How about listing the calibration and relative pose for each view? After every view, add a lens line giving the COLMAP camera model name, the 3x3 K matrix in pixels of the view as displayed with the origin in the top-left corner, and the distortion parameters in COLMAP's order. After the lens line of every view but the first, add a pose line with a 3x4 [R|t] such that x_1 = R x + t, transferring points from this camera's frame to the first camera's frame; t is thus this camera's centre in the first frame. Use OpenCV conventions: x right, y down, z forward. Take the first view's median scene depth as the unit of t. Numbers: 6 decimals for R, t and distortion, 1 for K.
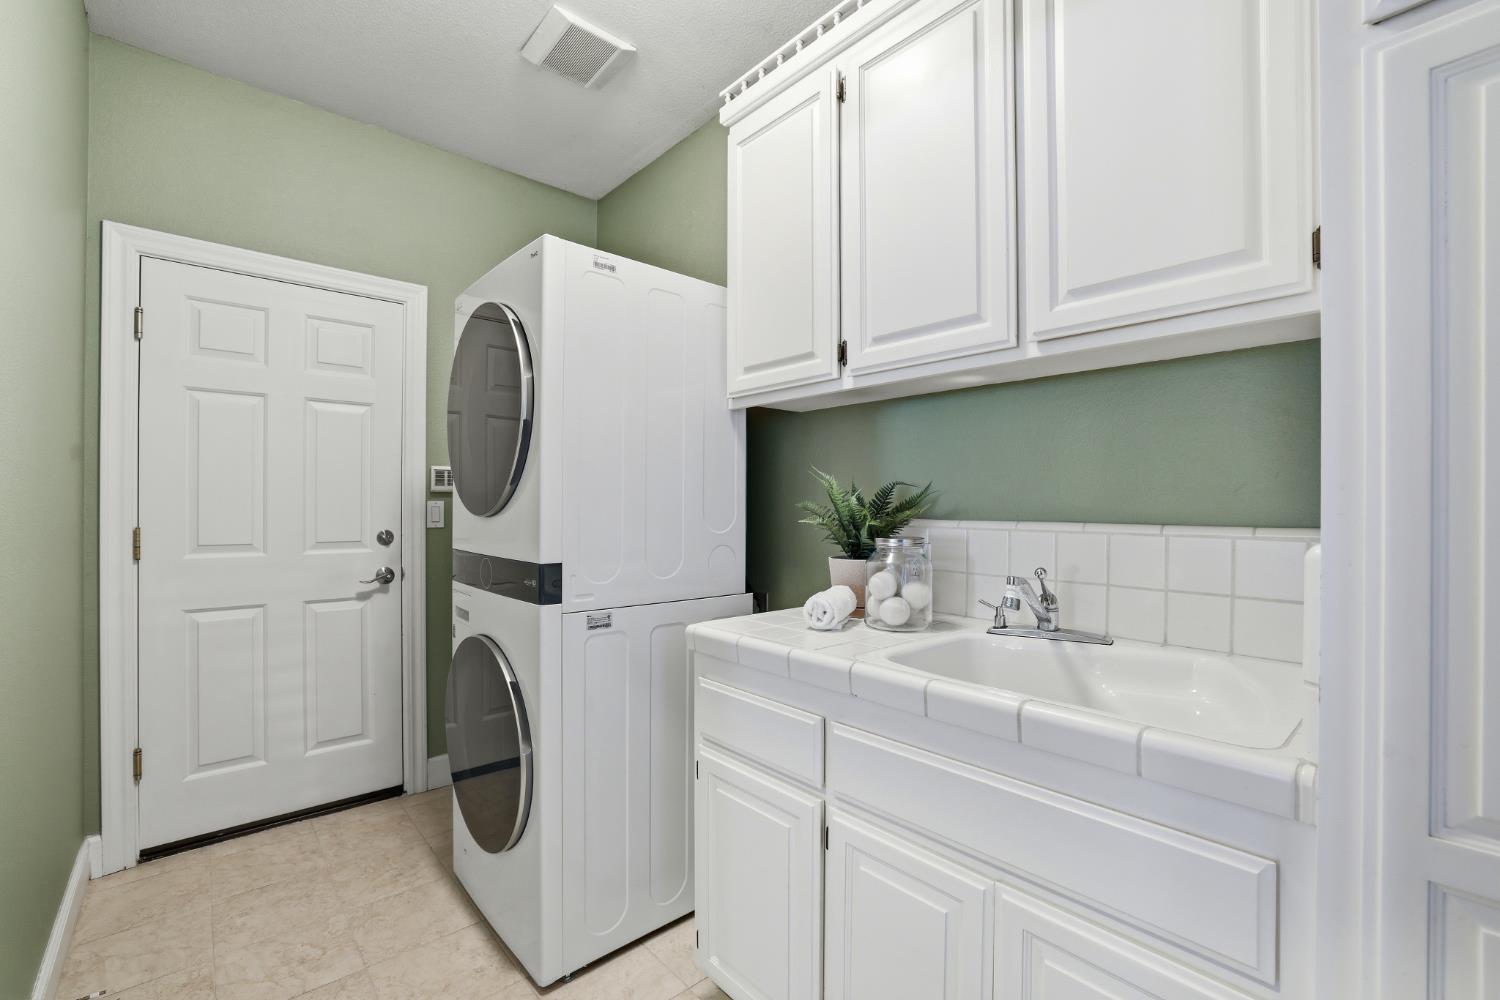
lens RADIAL K [[642.2, 0, 750.1], [0, 642.2, 503.7], [0, 0, 1]] dist [-0.016875, 0.010909]
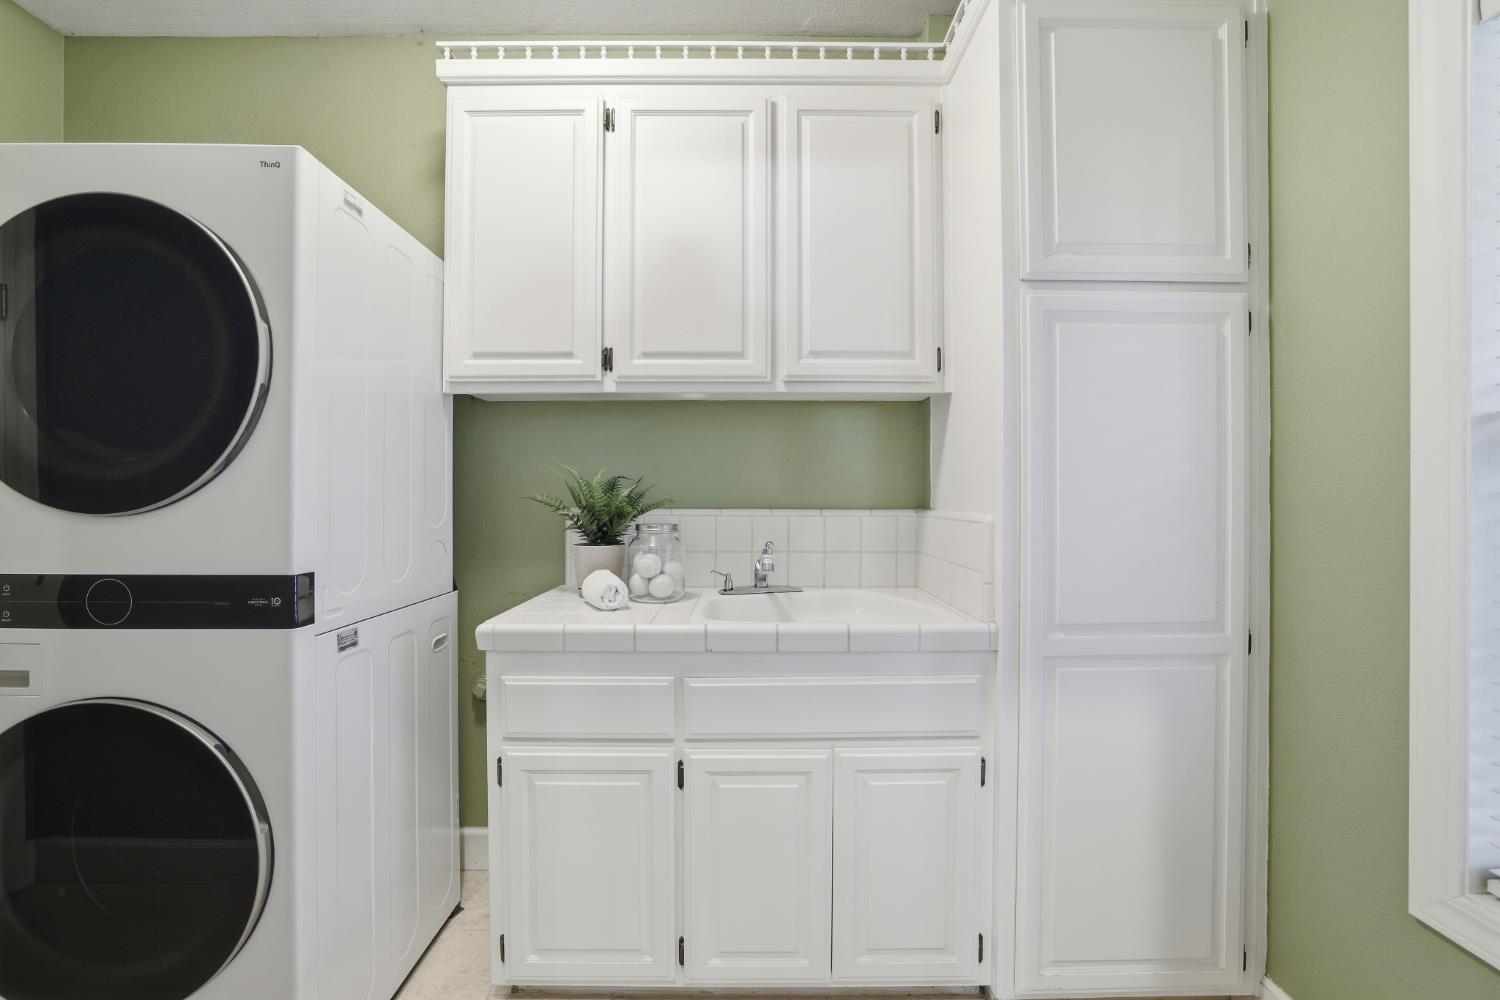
lens RADIAL K [[637.2, 0, 748.4], [0, 637.2, 494.7], [0, 0, 1]] dist [-0.000492, 0.001133]
pose [[0.680254, -0.001134, 0.732975, -0.513420], [0.000849, 0.999999, 0.000760, -0.002091], [-0.732976, 0.000106, 0.680255, 0.077960]]
